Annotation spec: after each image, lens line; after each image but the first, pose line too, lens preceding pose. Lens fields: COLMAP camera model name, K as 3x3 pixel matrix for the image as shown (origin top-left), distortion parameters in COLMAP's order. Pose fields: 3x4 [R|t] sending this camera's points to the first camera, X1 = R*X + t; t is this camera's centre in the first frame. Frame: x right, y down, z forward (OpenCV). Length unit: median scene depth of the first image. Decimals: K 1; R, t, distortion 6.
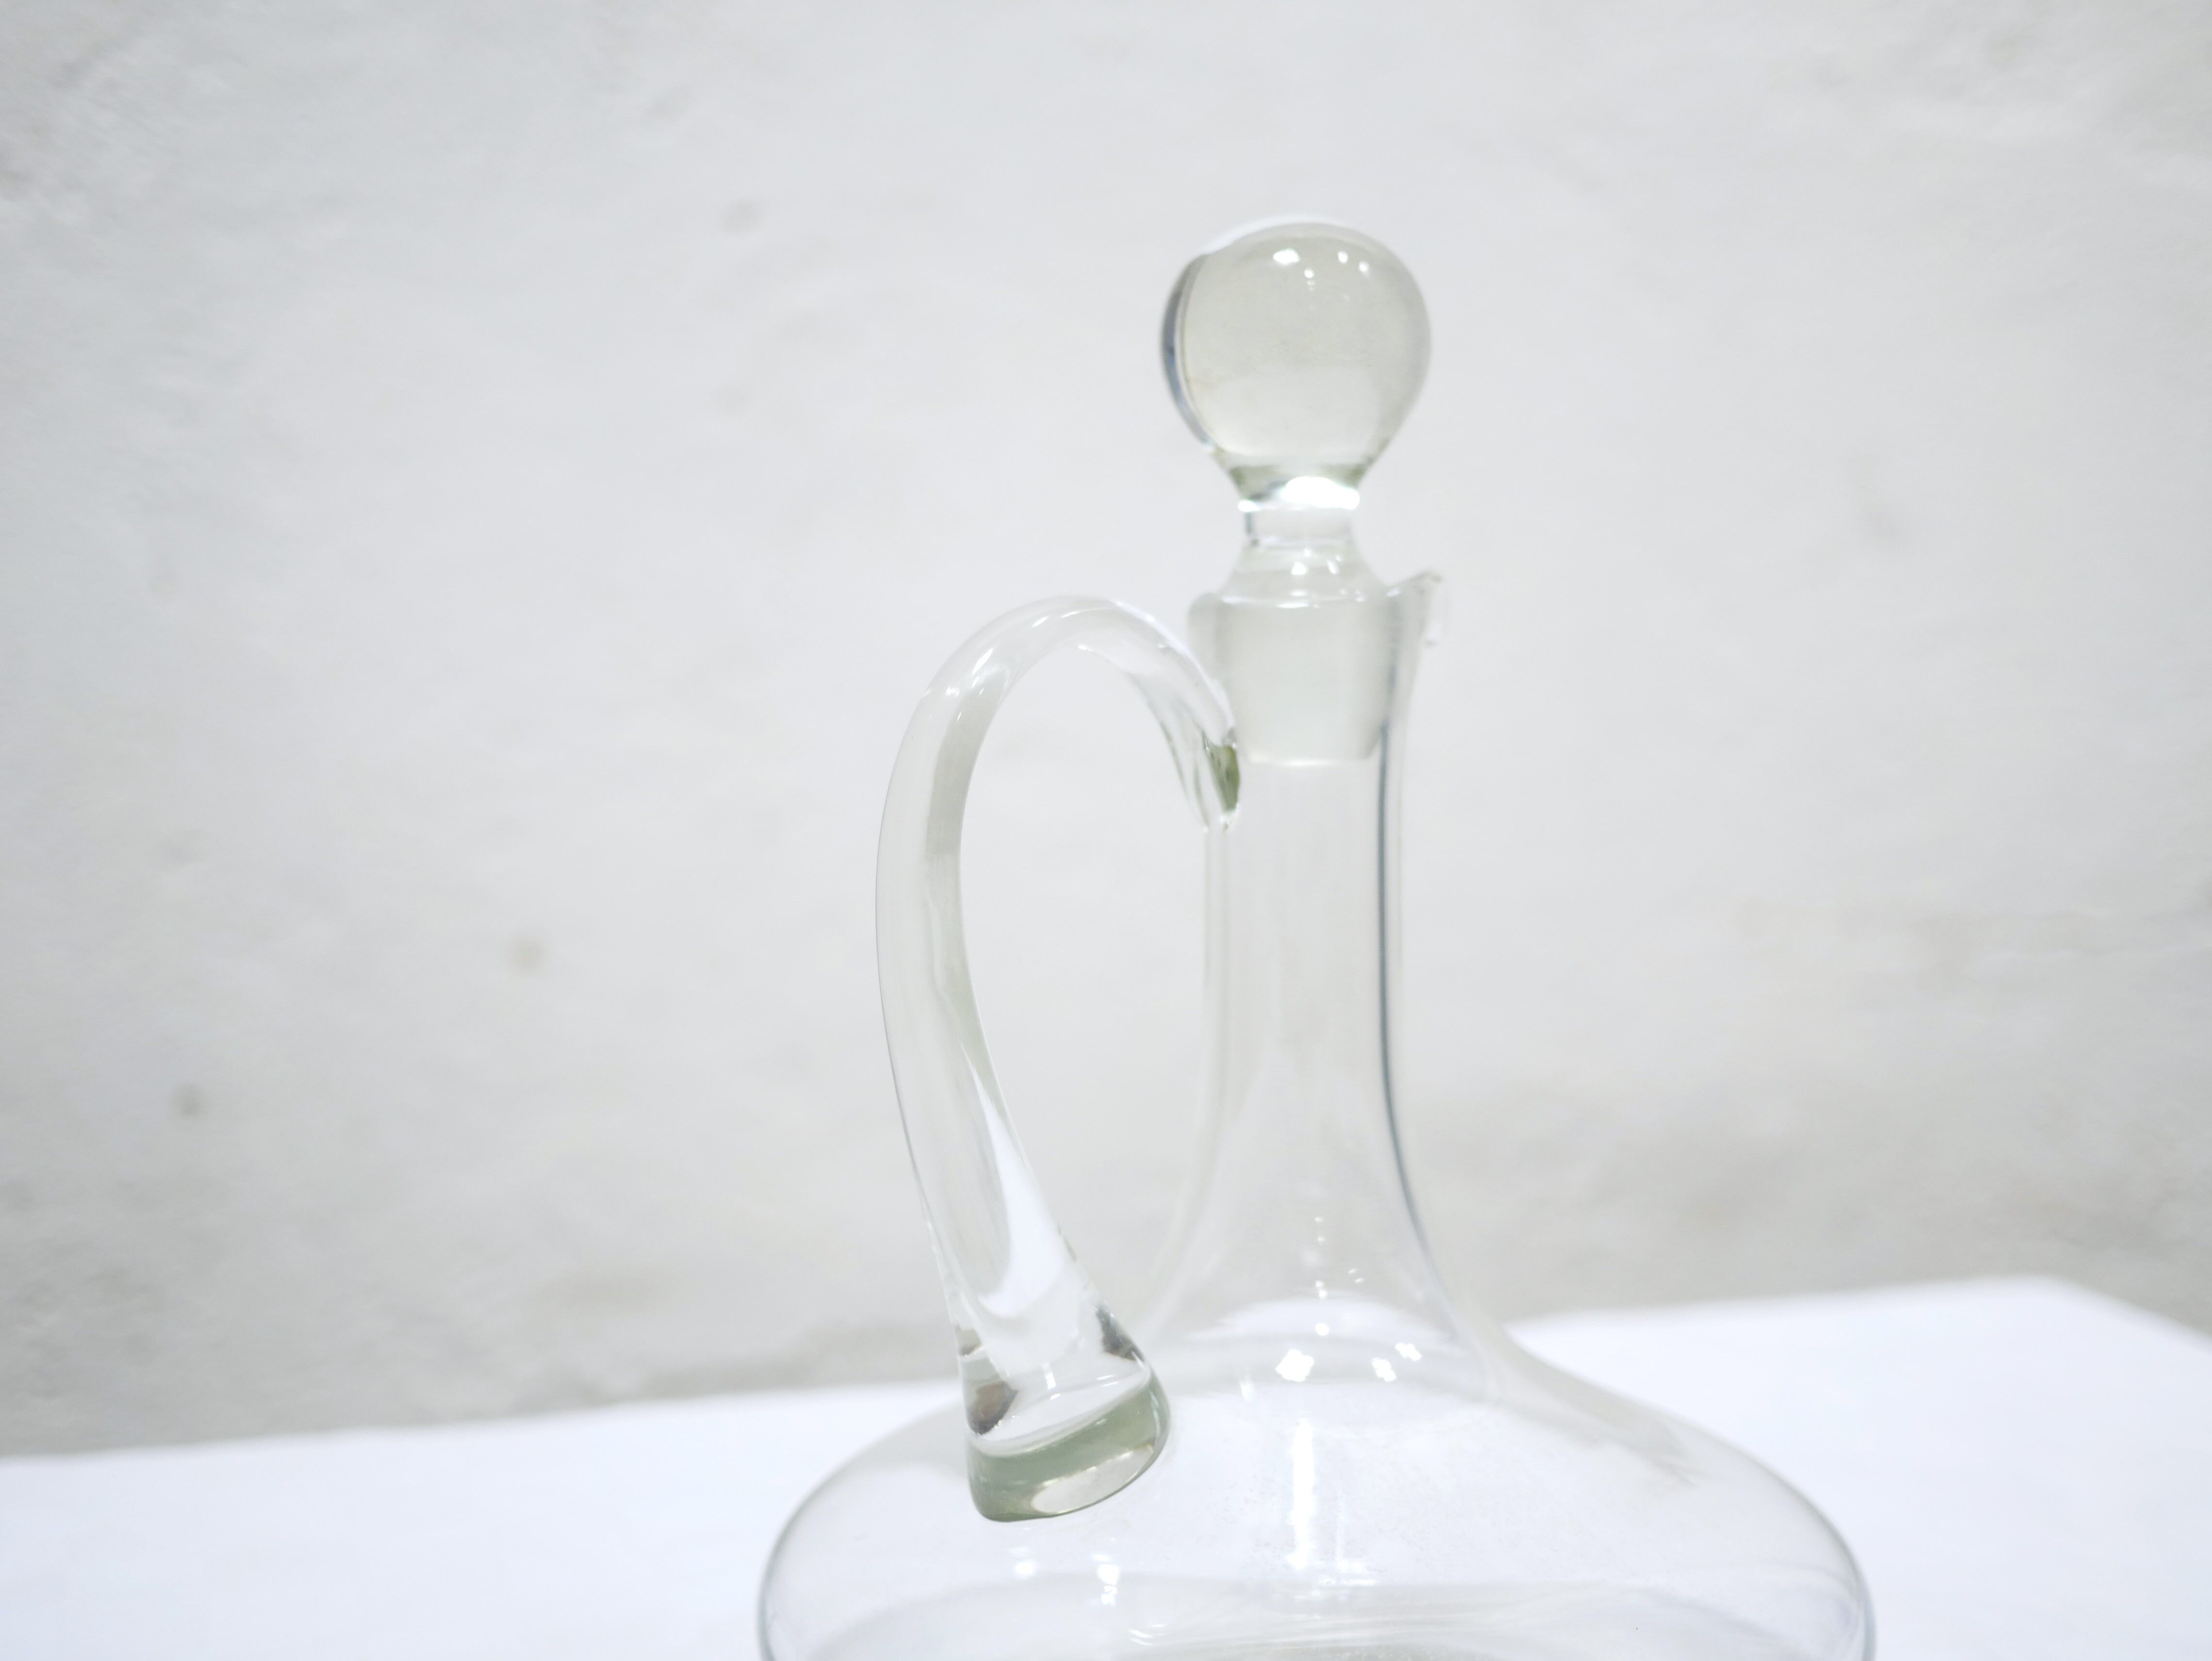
lens RADIAL K [[2877.2, 0, 1106.0], [0, 2877.2, 830.5], [0, 0, 1]] dist [-0.014118, -0.001147]
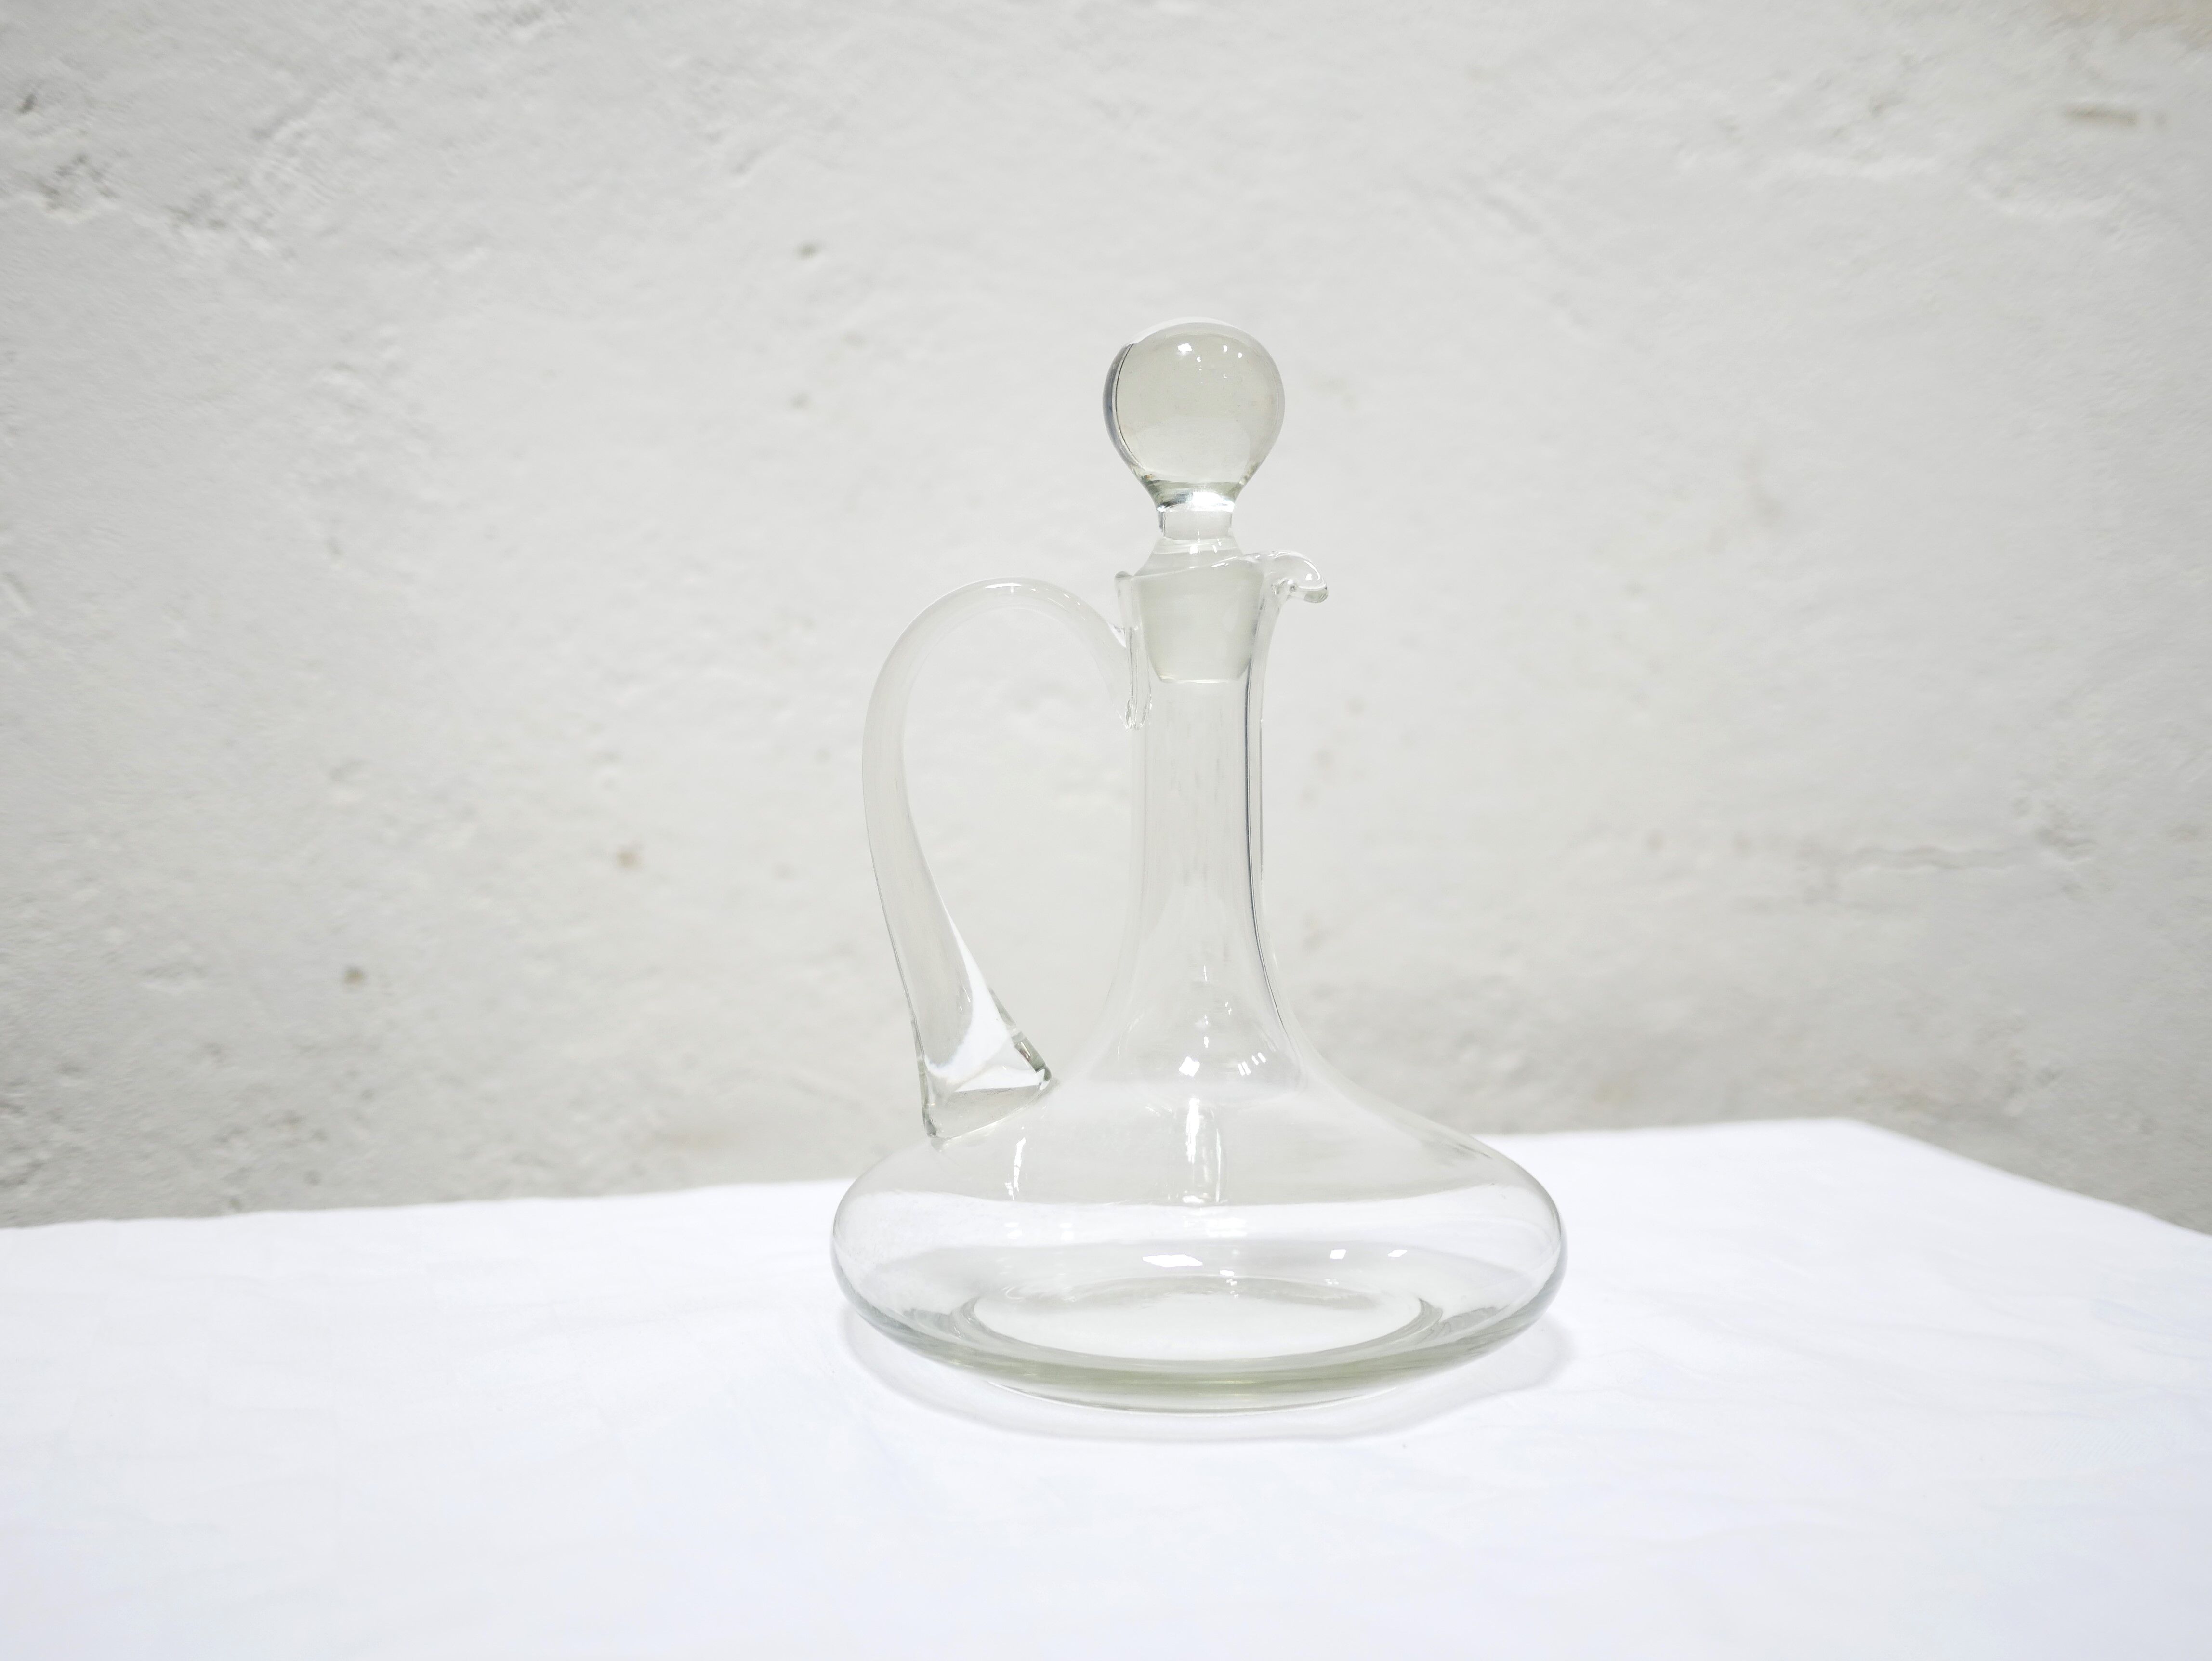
lens RADIAL K [[2601.3, 0, 1106.0], [0, 2601.3, 830.5], [0, 0, 1]] dist [-0.014884, 0.035181]
pose [[0.999939, 0.008024, -0.007600, 0.031431], [-0.007862, 0.999746, 0.021113, 0.023767], [0.007767, -0.021052, 0.999748, -0.344740]]
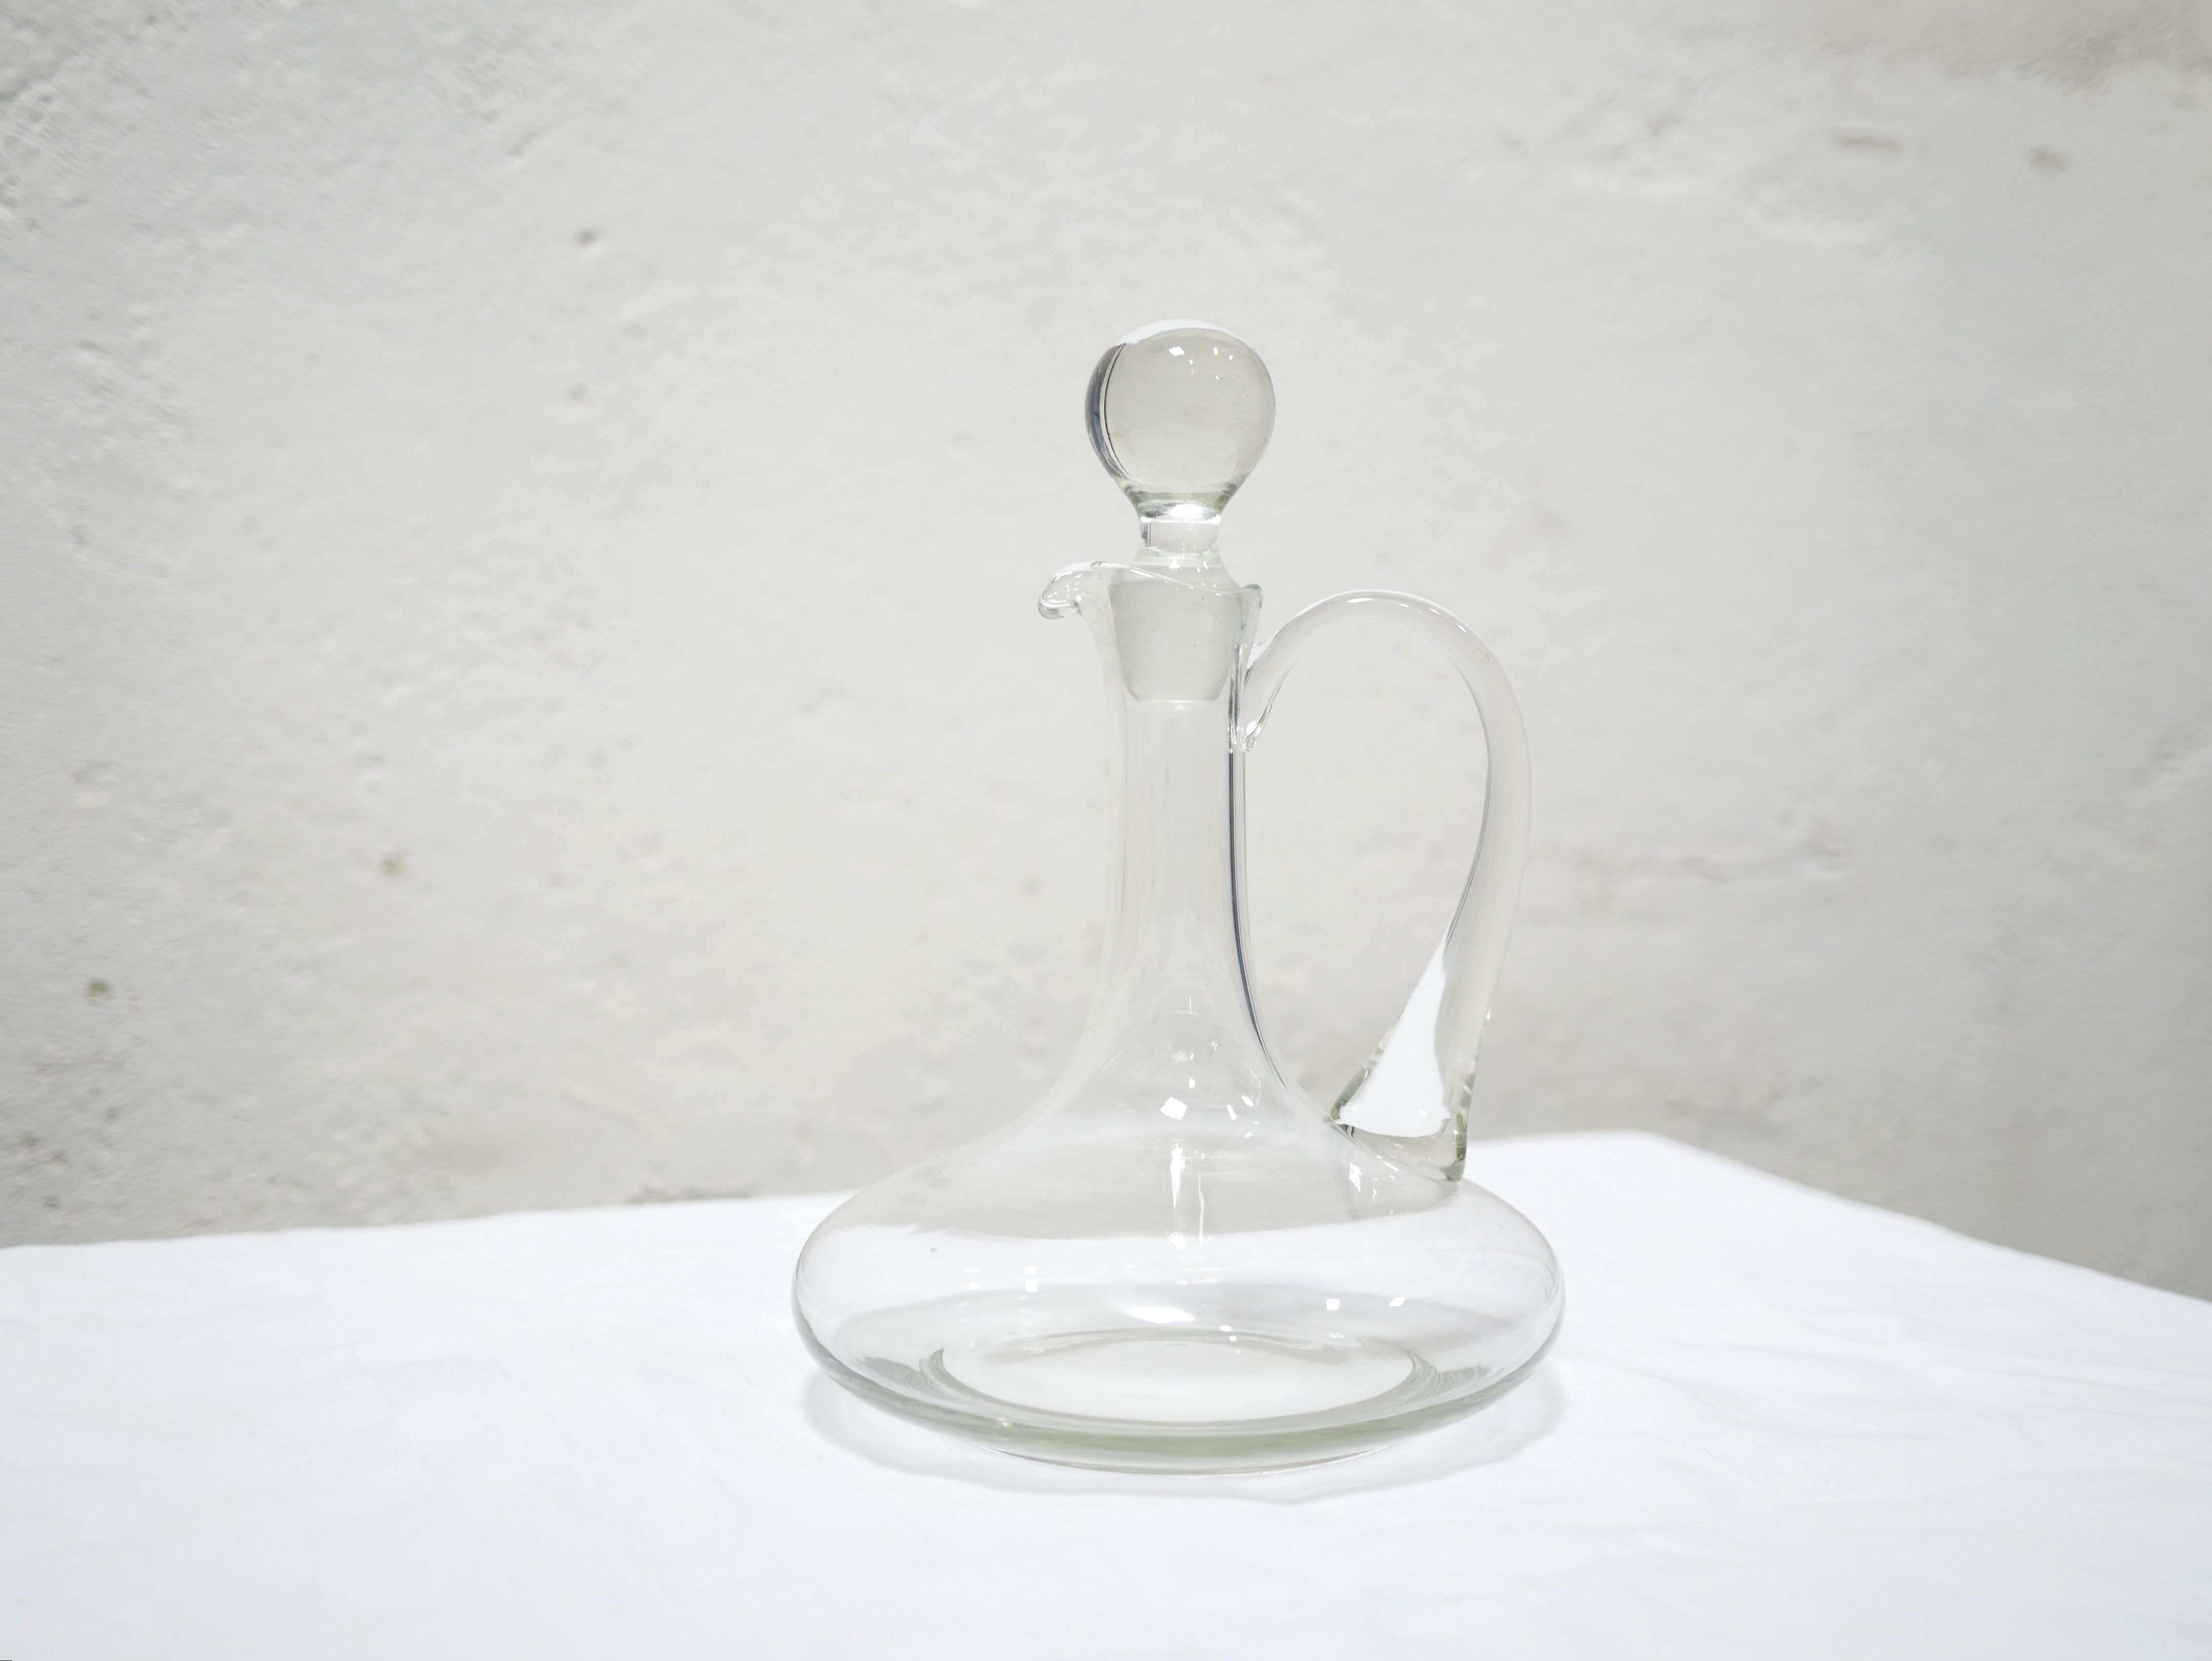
lens RADIAL K [[2613.8, 0, 1106.0], [0, 2613.8, 830.5], [0, 0, 1]] dist [-0.006881, 0.006737]
pose [[0.994755, 0.012896, 0.101466, -0.097565], [-0.014911, 0.999706, 0.019126, 0.014442], [-0.101189, -0.020539, 0.994655, -0.282104]]
